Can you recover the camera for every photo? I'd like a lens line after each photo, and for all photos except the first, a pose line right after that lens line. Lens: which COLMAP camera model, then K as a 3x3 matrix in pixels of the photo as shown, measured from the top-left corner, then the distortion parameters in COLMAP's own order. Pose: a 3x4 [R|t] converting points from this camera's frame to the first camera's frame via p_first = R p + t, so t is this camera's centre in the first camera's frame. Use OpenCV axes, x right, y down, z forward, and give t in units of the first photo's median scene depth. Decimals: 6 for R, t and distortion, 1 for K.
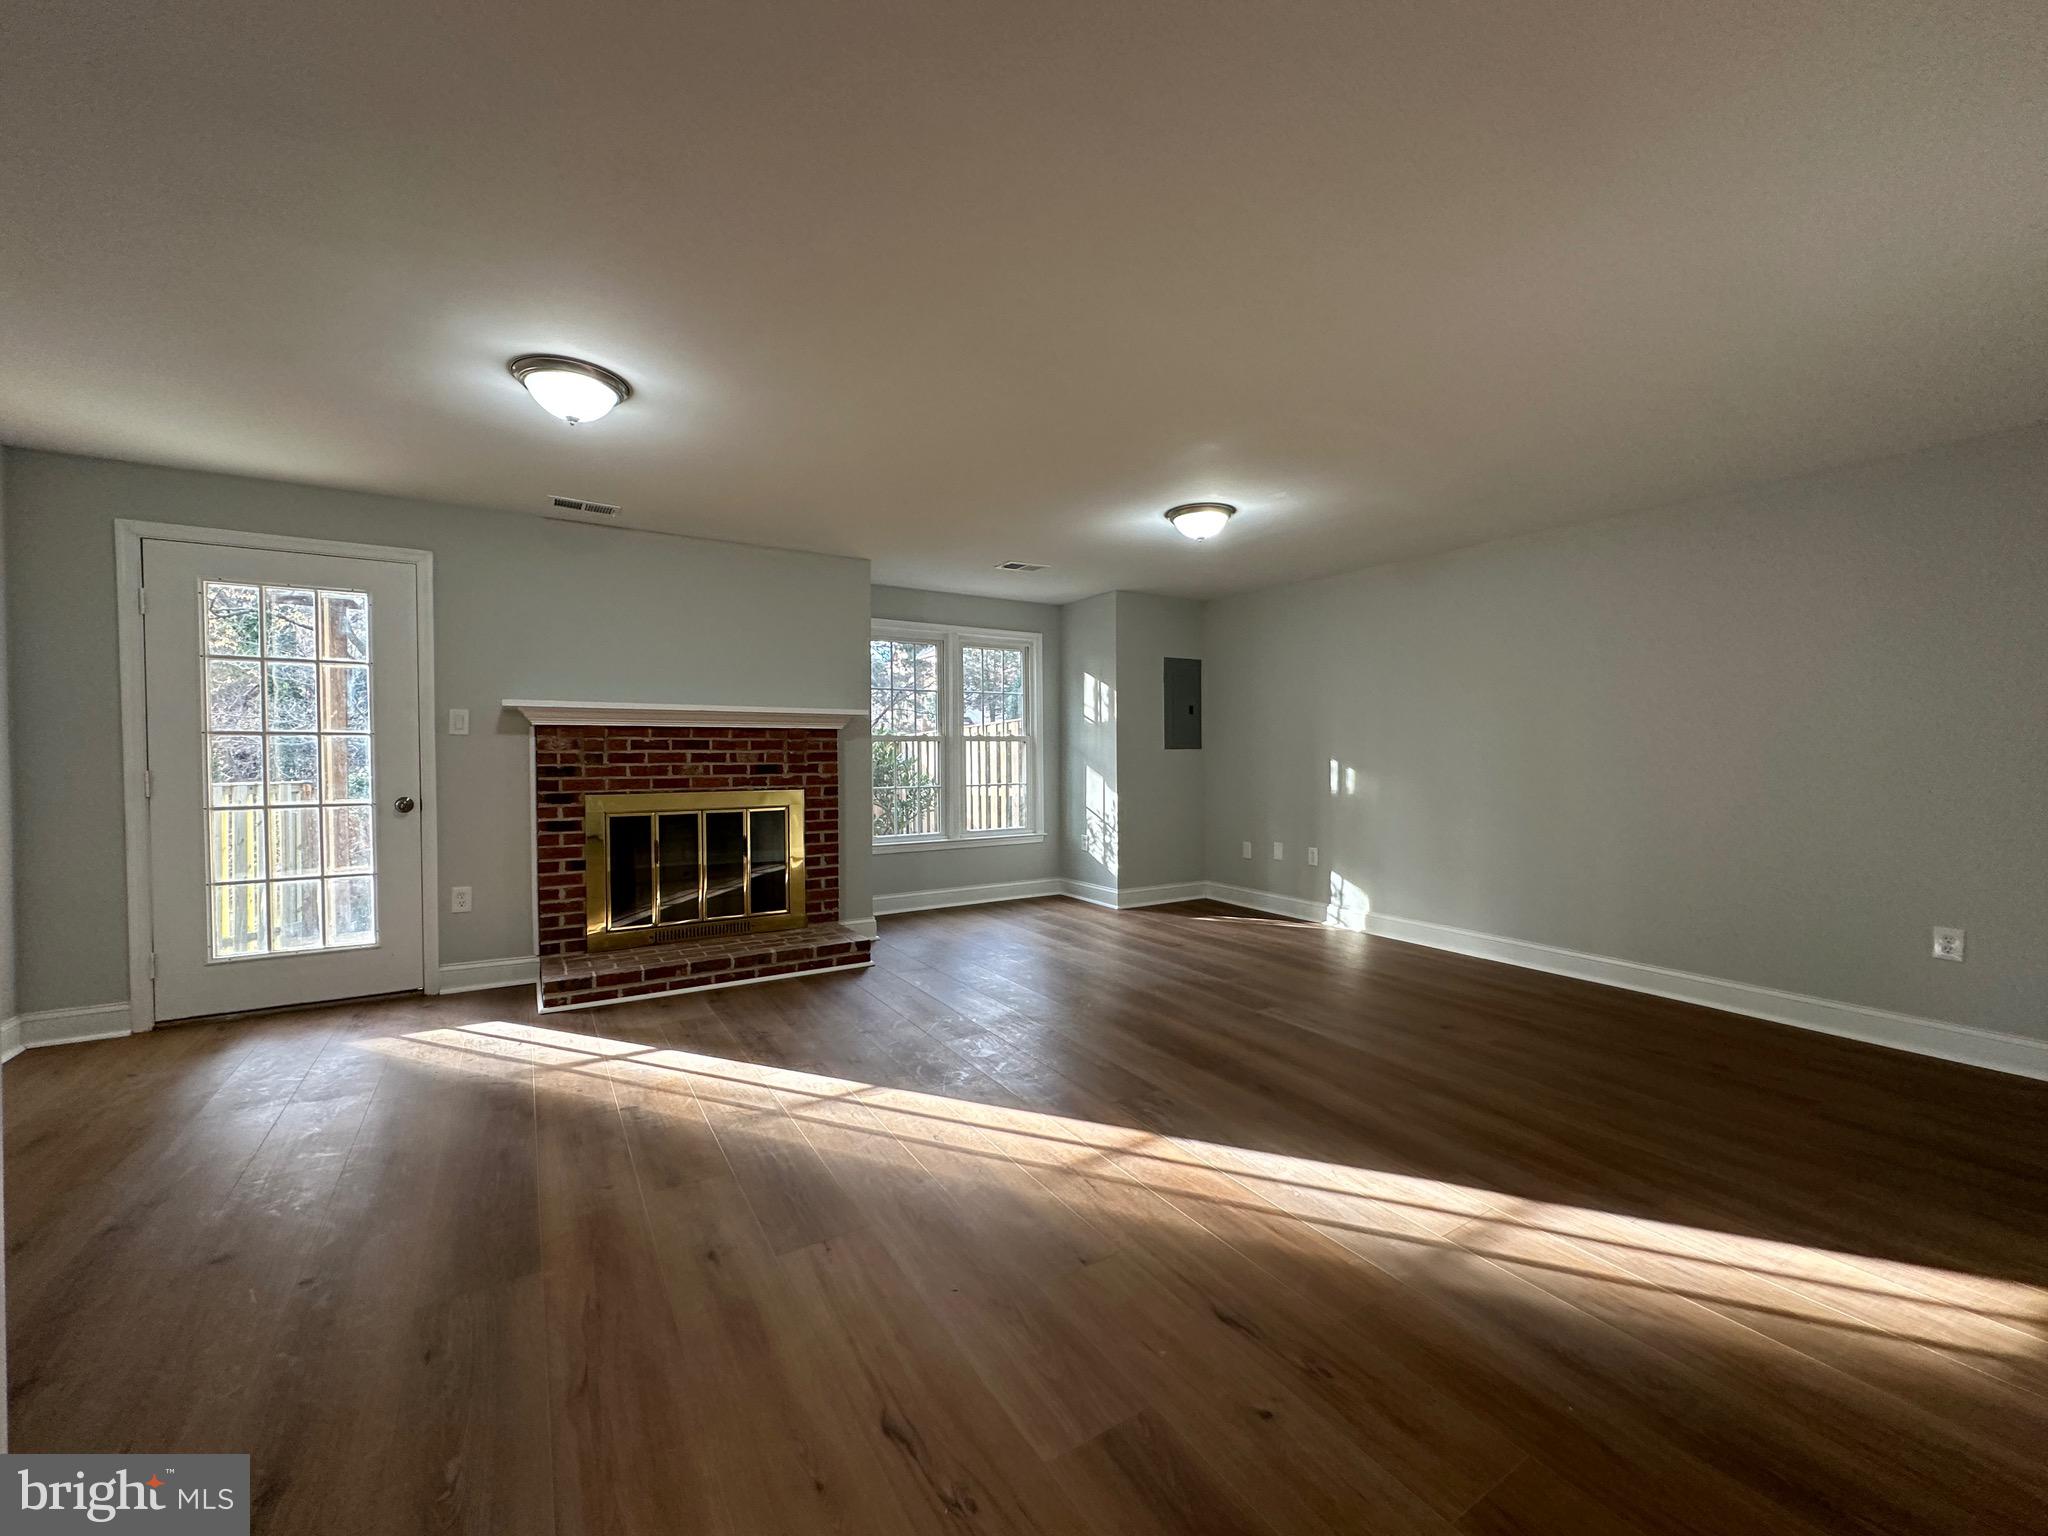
lens RADIAL K [[808.4, 0, 1024.0], [0, 808.4, 768.0], [0, 0, 1]] dist [-0.001253, 0.000053]
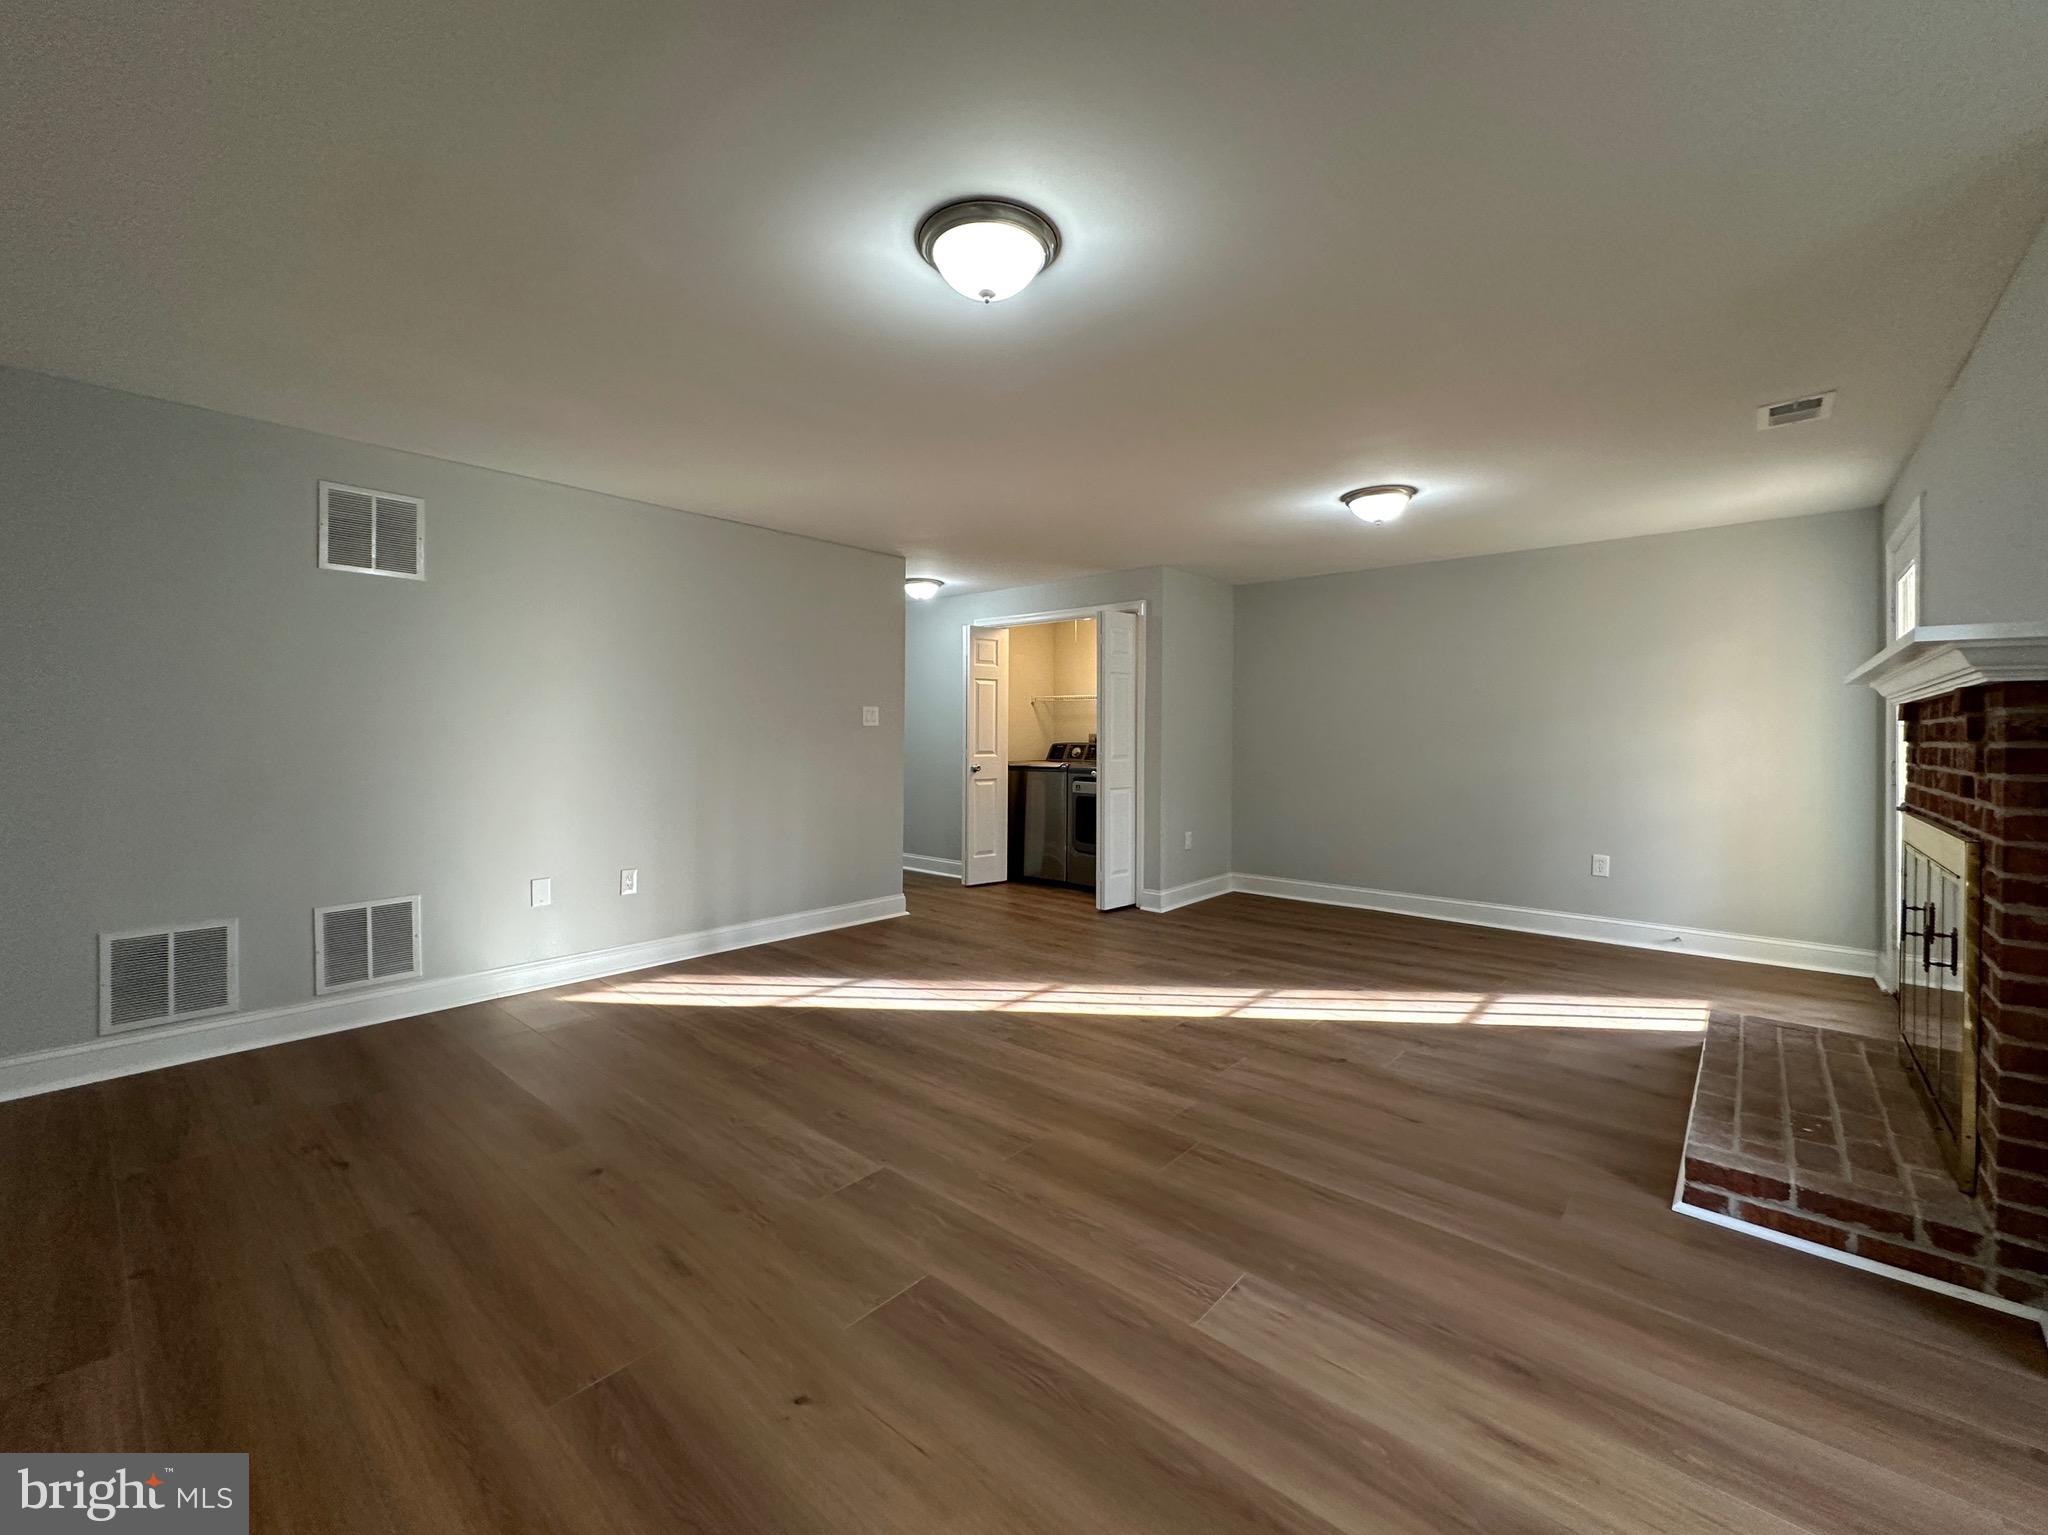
lens RADIAL K [[846.7, 0, 1027.8], [0, 846.7, 724.5], [0, 0, 1]] dist [-0.003266, -0.000524]
pose [[-0.952644, -0.009515, -0.303938, 0.324599], [-0.011991, 0.999908, 0.006280, -0.031809], [0.303850, 0.009627, -0.952671, 1.387346]]
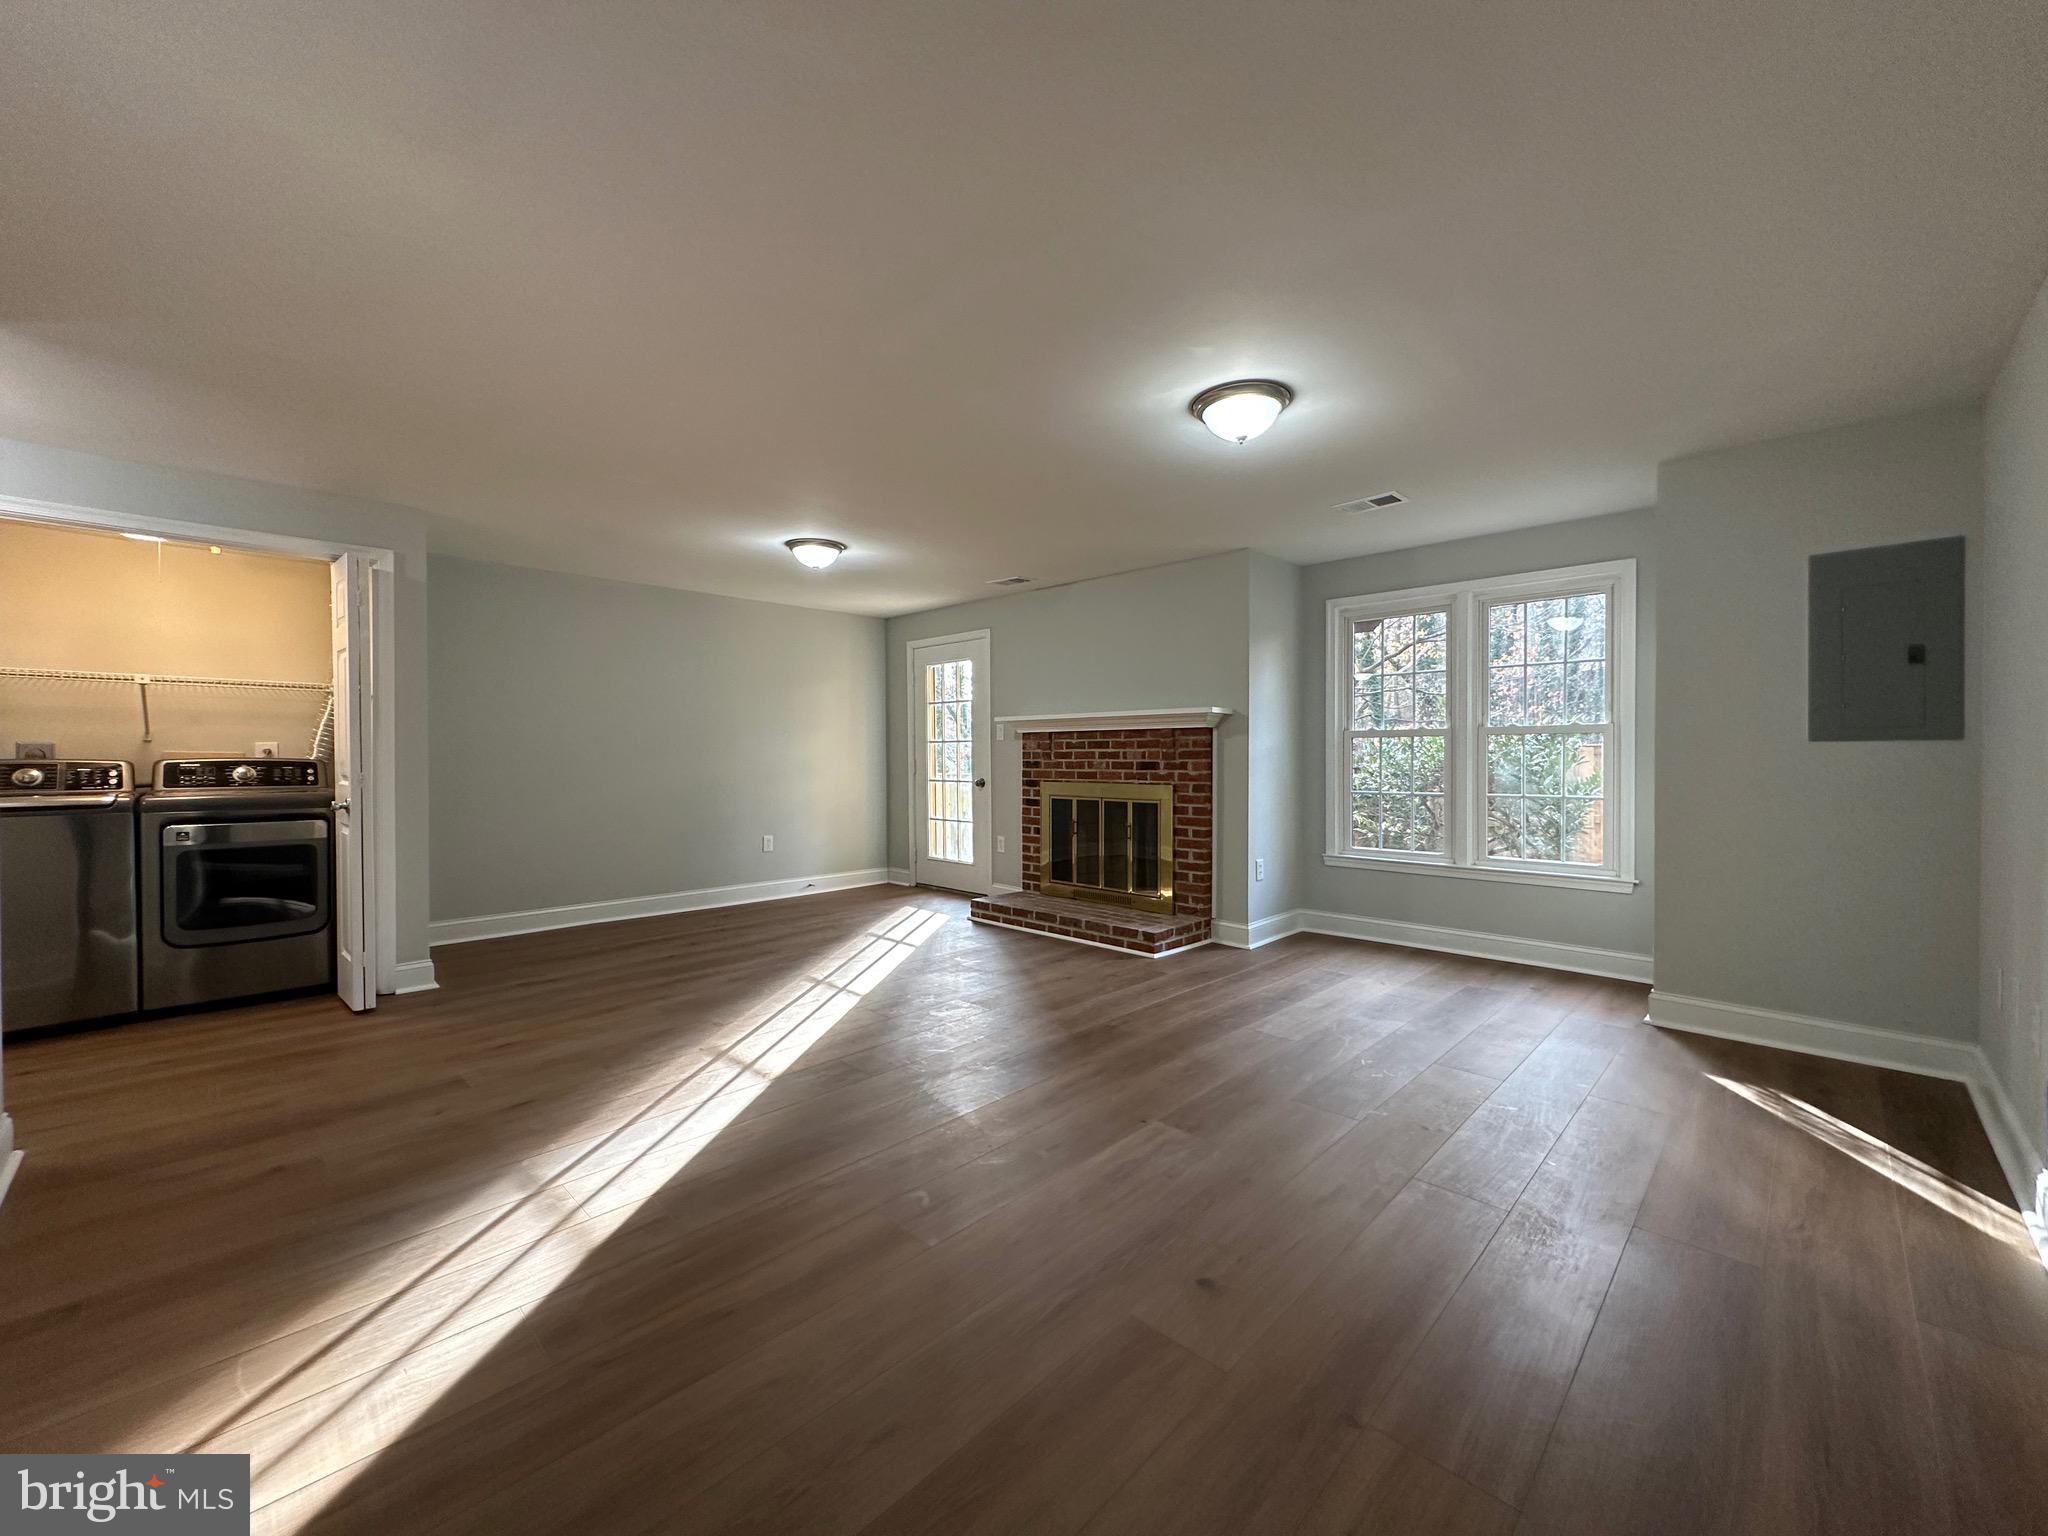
lens RADIAL K [[808.4, 0, 1024.0], [0, 808.4, 768.0], [0, 0, 1]] dist [-0.001253, 0.000053]
pose [[0.243008, 0.016705, -0.969880, 0.787982], [-0.017570, 0.999763, 0.012818, -0.007381], [0.969865, 0.013926, 0.243244, 0.607668]]
